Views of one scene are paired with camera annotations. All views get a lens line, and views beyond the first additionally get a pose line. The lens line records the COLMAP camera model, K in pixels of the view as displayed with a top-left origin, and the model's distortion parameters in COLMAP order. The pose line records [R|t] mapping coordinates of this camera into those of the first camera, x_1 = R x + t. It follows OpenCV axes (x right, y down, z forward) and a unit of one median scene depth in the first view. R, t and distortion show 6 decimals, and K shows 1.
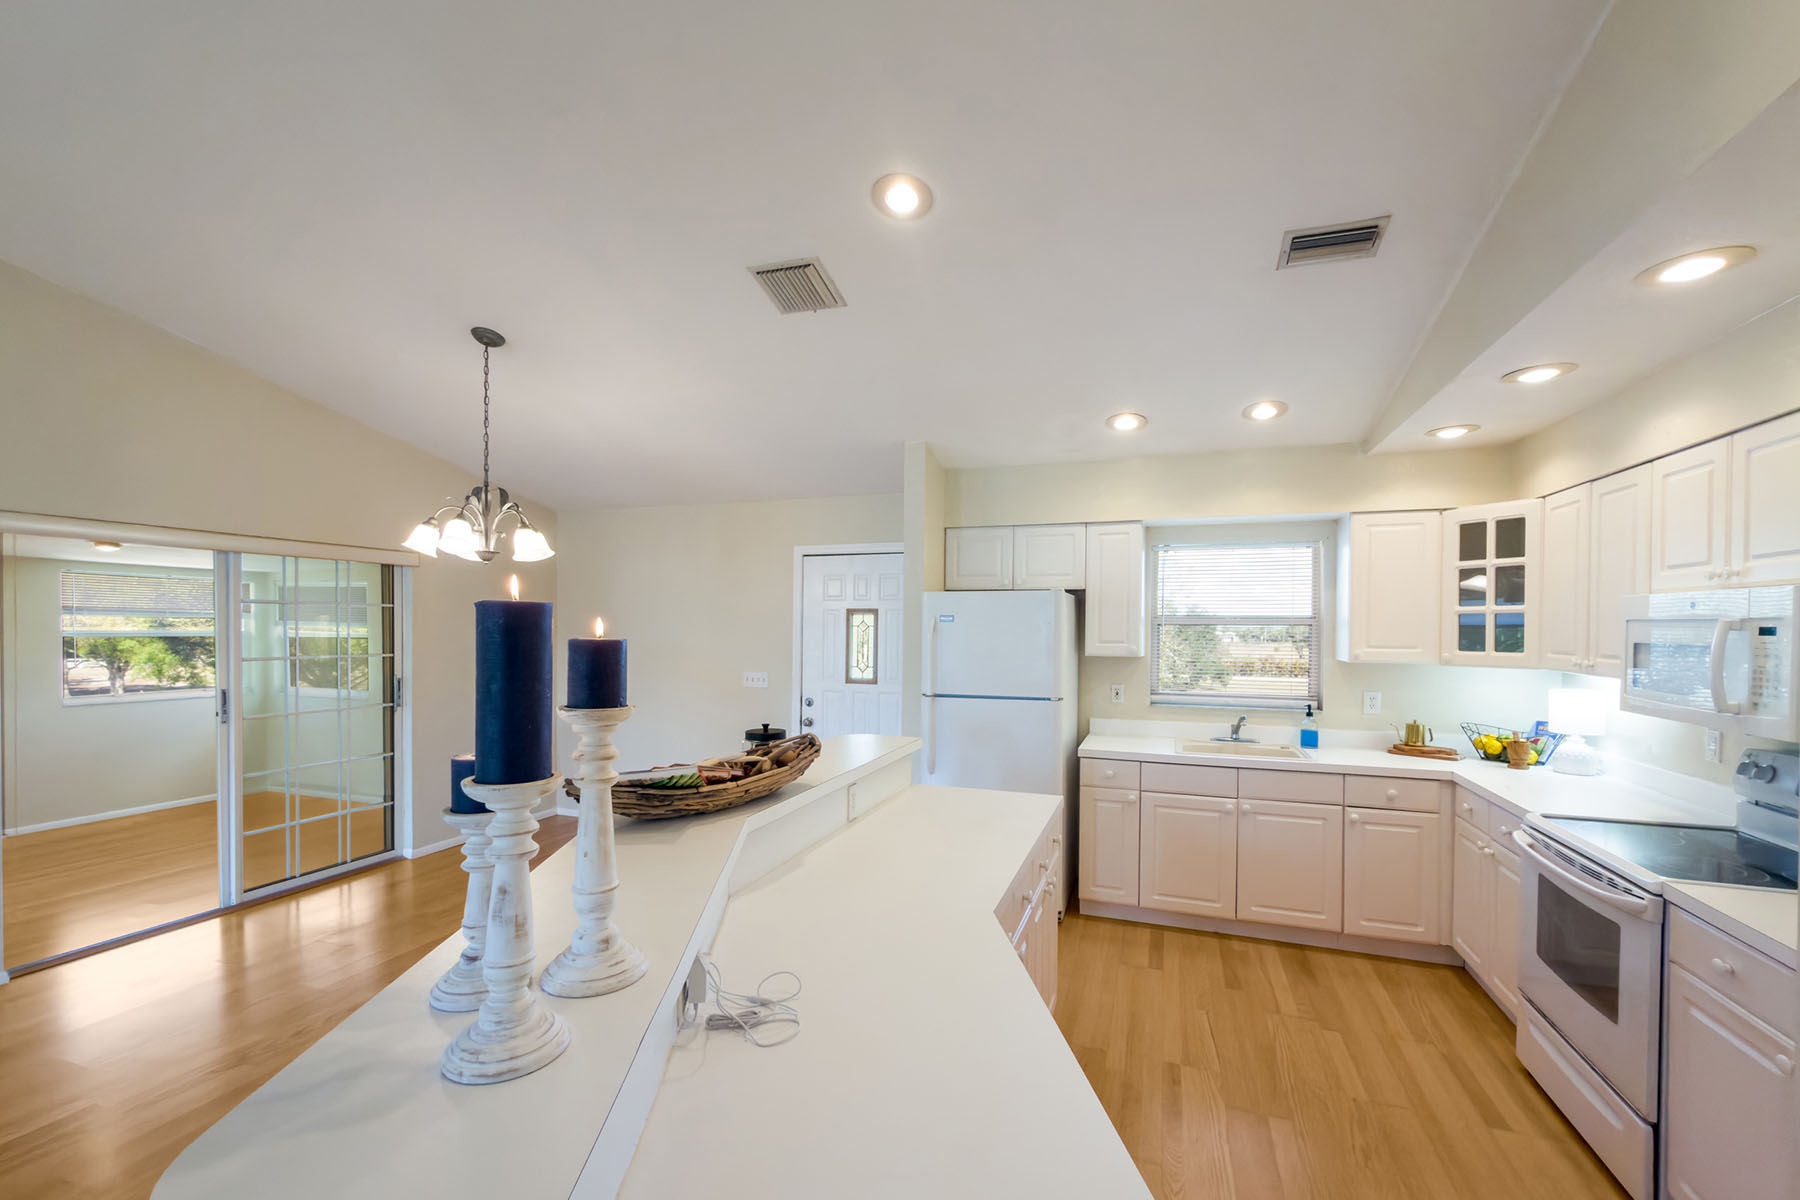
lens RADIAL K [[728.5, 0, 905.0], [0, 728.5, 642.2], [0, 0, 1]] dist [-0.002348, -0.000155]
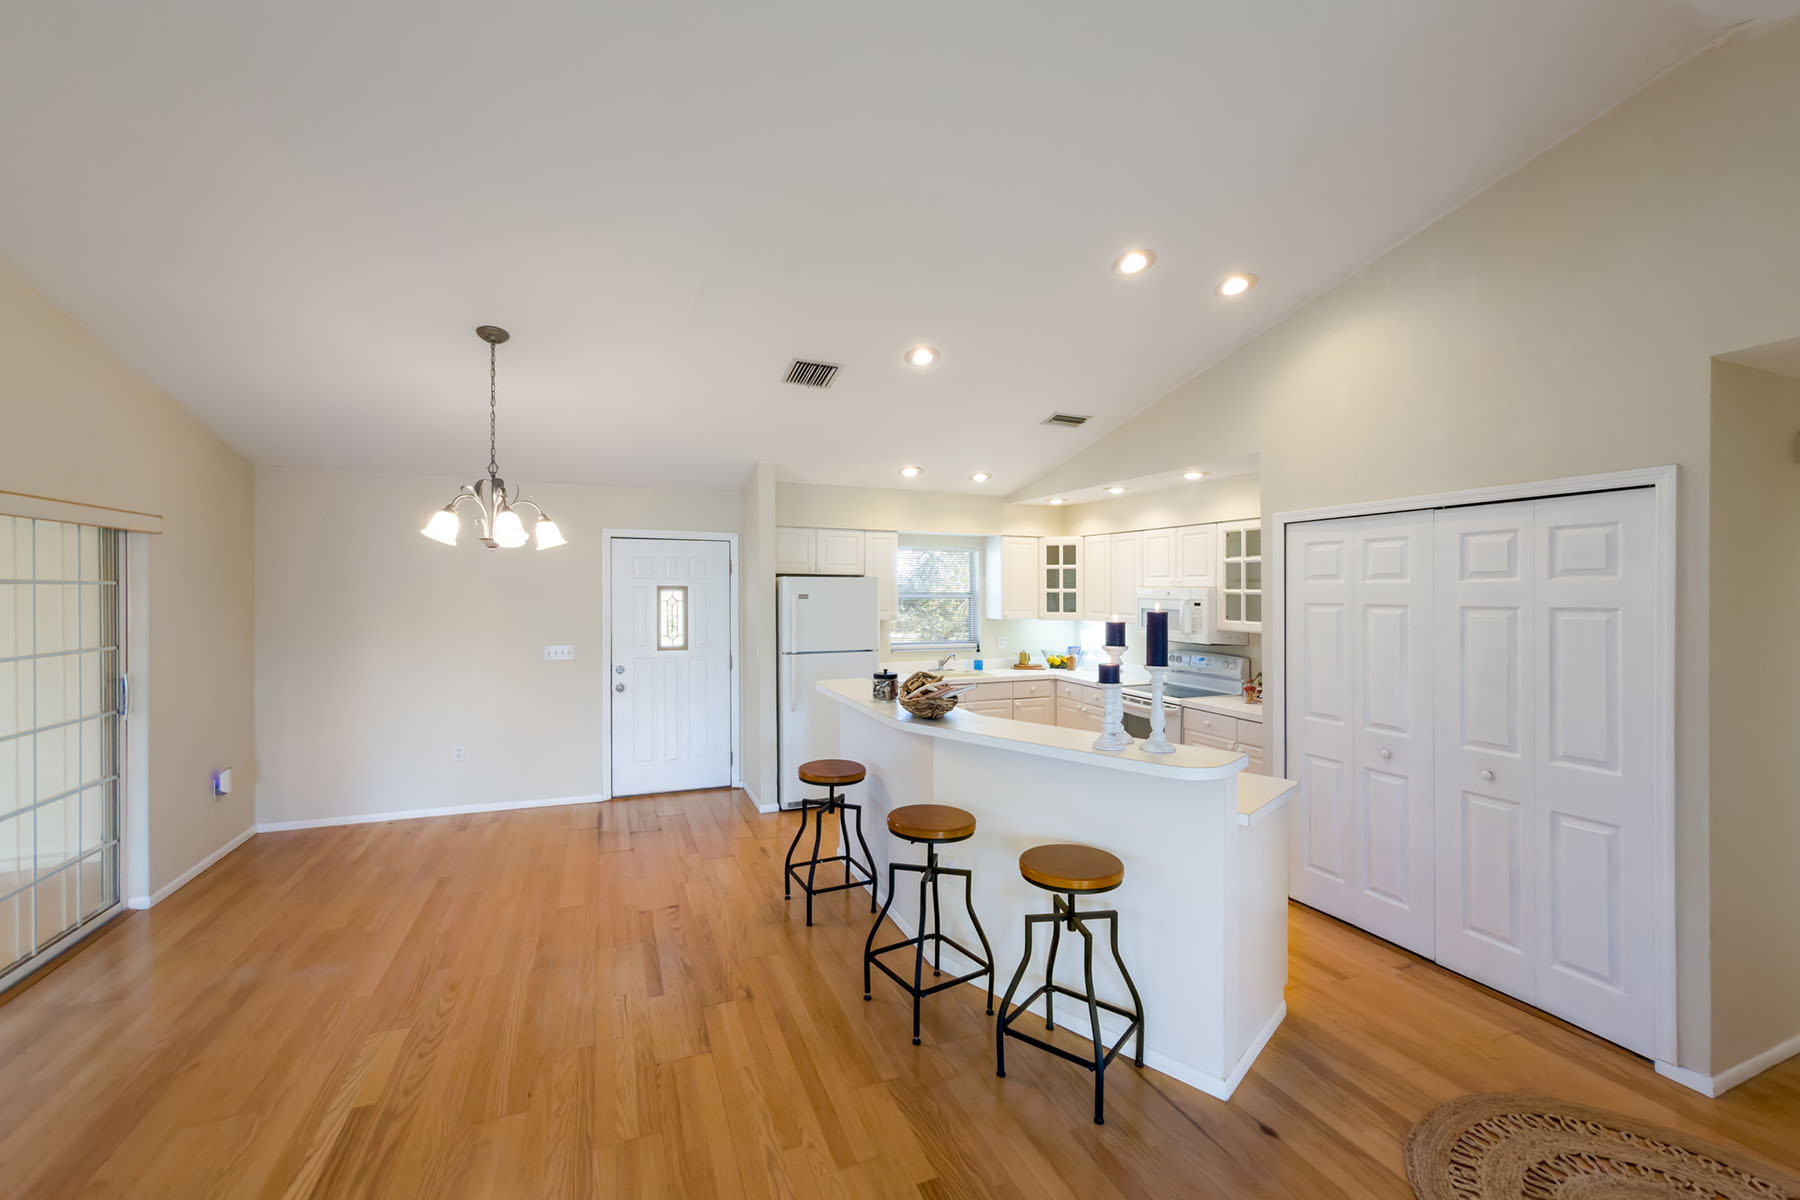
lens RADIAL K [[728.5, 0, 892.8], [0, 728.5, 588.2], [0, 0, 1]] dist [-0.002348, -0.000155]
pose [[0.744940, -0.001785, 0.667129, -0.744269], [0.014335, 0.999808, -0.013332, -0.028072], [-0.666977, 0.019495, 0.744823, -0.140131]]
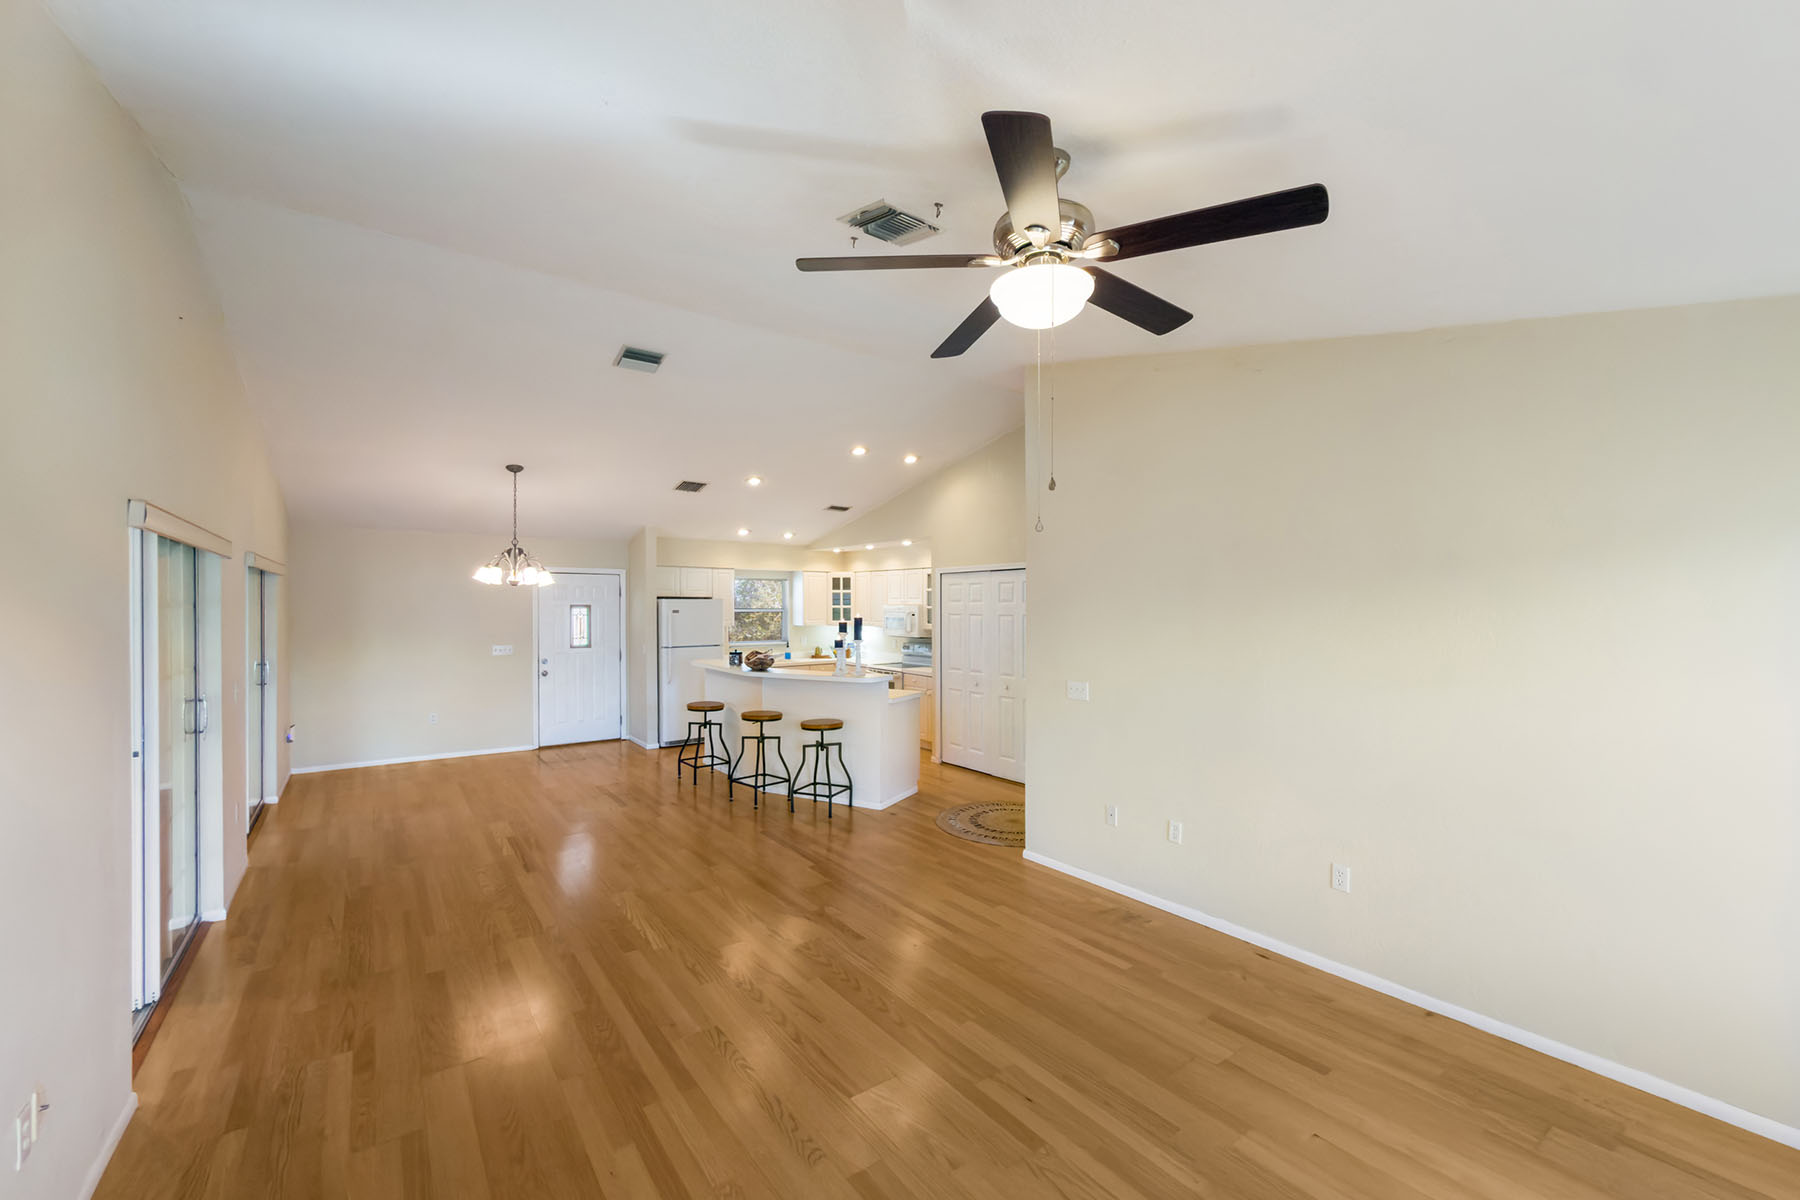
lens RADIAL K [[728.5, 0, 903.3], [0, 728.5, 596.6], [0, 0, 1]] dist [-0.002348, -0.000155]
pose [[0.544797, 0.002429, 0.838564, -1.420440], [0.019175, 0.999698, -0.015354, -0.031293], [-0.838348, 0.024444, 0.544586, -0.773273]]
